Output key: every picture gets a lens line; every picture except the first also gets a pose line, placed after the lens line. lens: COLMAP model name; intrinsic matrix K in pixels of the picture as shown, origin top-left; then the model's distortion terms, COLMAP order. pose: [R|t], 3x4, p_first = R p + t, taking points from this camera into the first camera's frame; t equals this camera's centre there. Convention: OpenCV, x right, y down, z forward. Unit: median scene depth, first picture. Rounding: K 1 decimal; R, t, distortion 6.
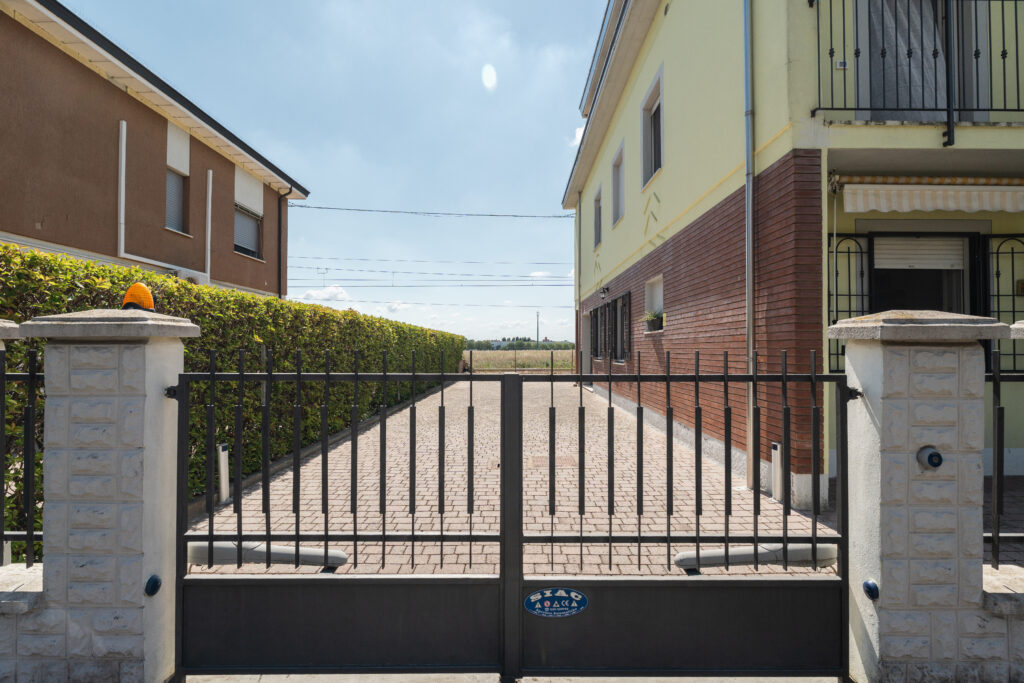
lens RADIAL K [[449.1, 0, 512.0], [0, 449.1, 341.5], [0, 0, 1]] dist [-0.008715, -0.000068]
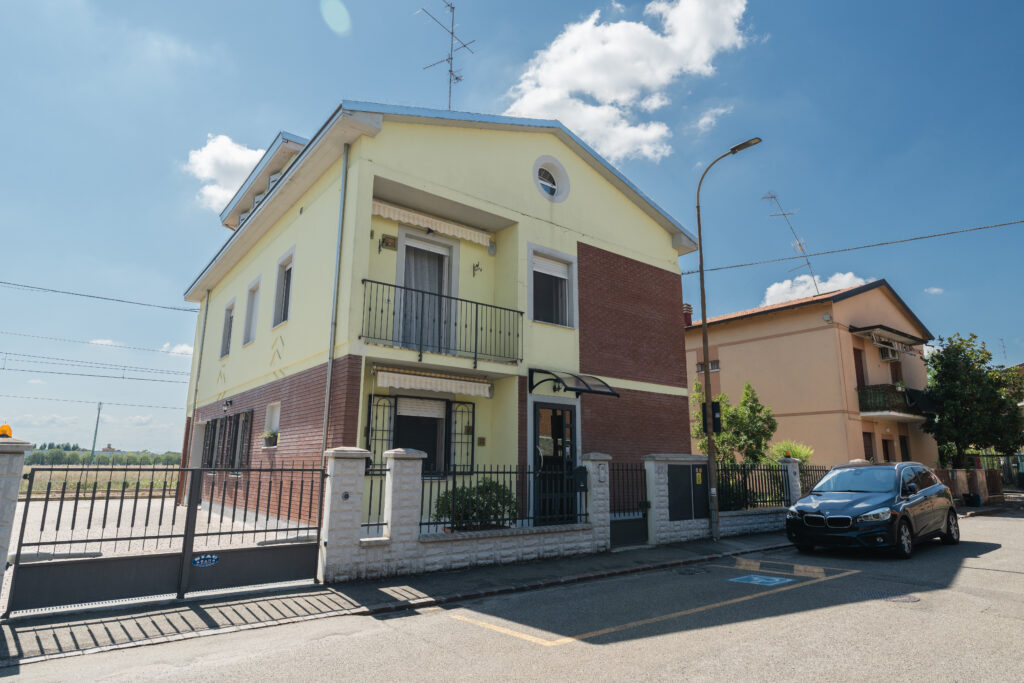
lens RADIAL K [[598.6, 0, 516.3], [0, 598.6, 336.2], [0, 0, 1]] dist [-0.004822, -0.000697]
pose [[0.784000, 0.135817, 0.605720, -0.306583], [-0.015565, 0.979766, -0.199541, -0.005495], [-0.620565, 0.147013, 0.770251, -1.185832]]
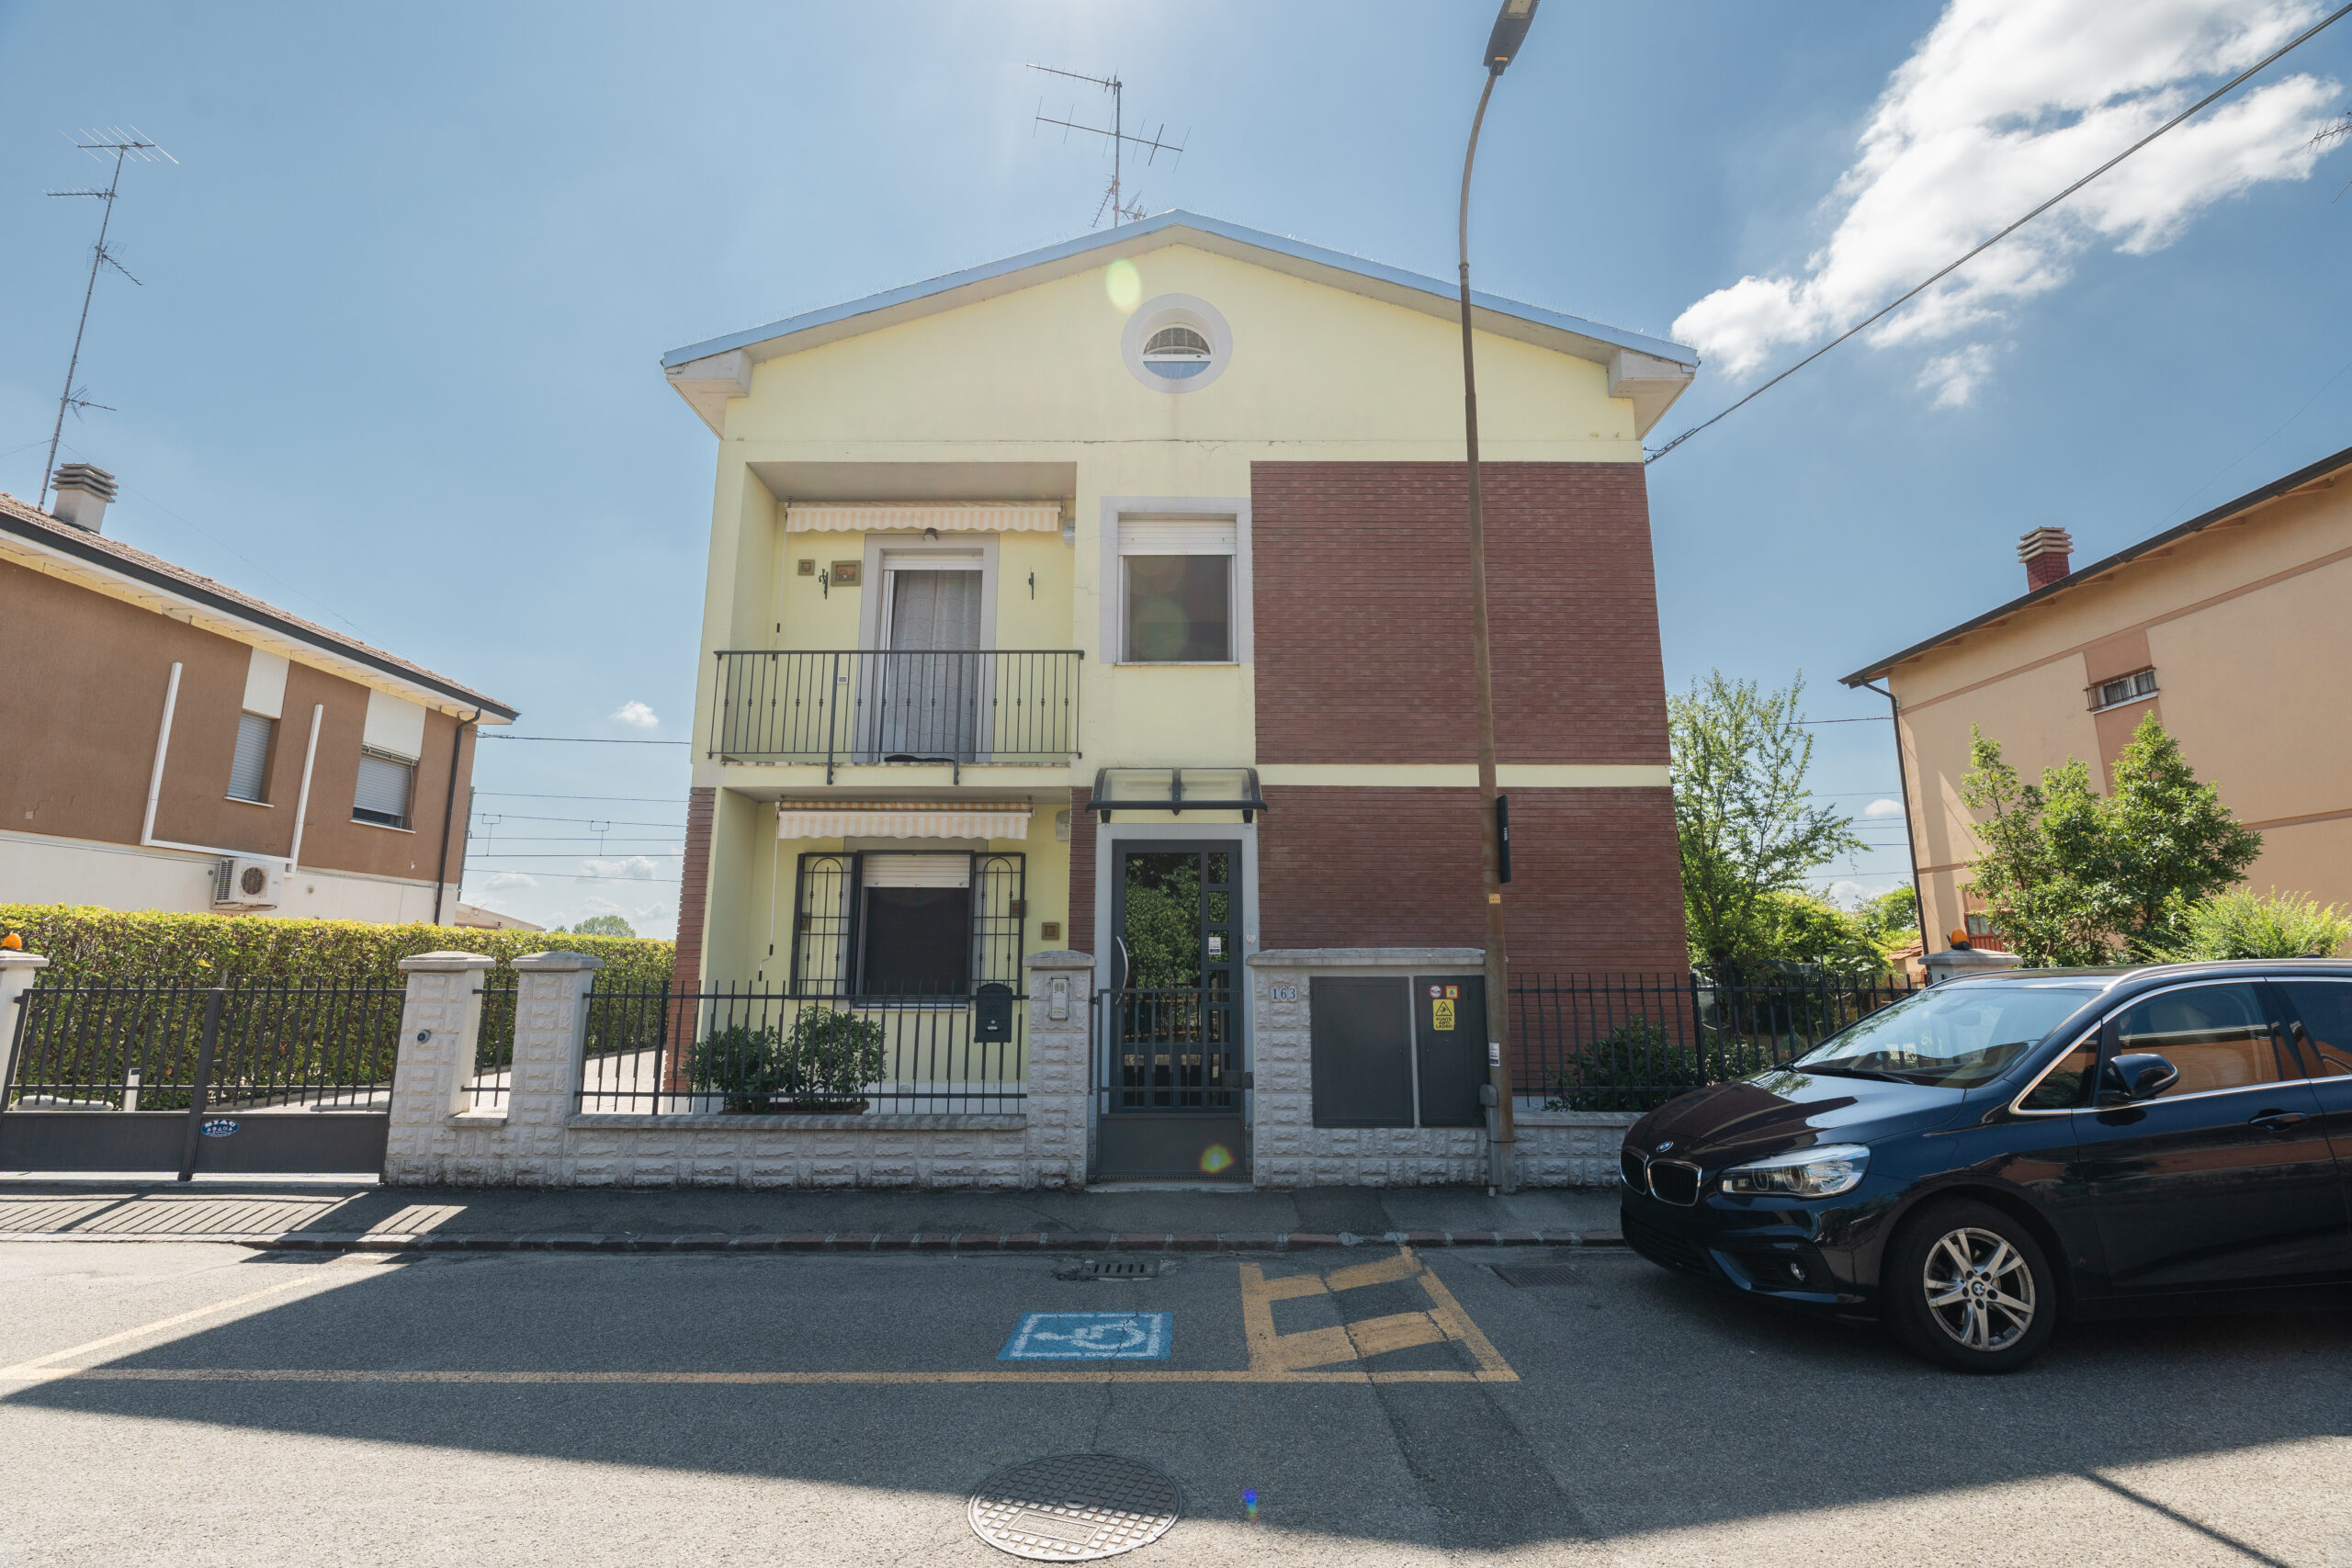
lens RADIAL K [[1031.5, 0, 1176.0], [0, 1031.5, 784.0], [0, 0, 1]] dist [-0.008715, -0.000068]
pose [[0.999994, -0.001443, -0.003264, 1.506764], [0.000880, 0.986041, -0.166498, -0.016997], [0.003459, 0.166494, 0.986036, -1.216495]]
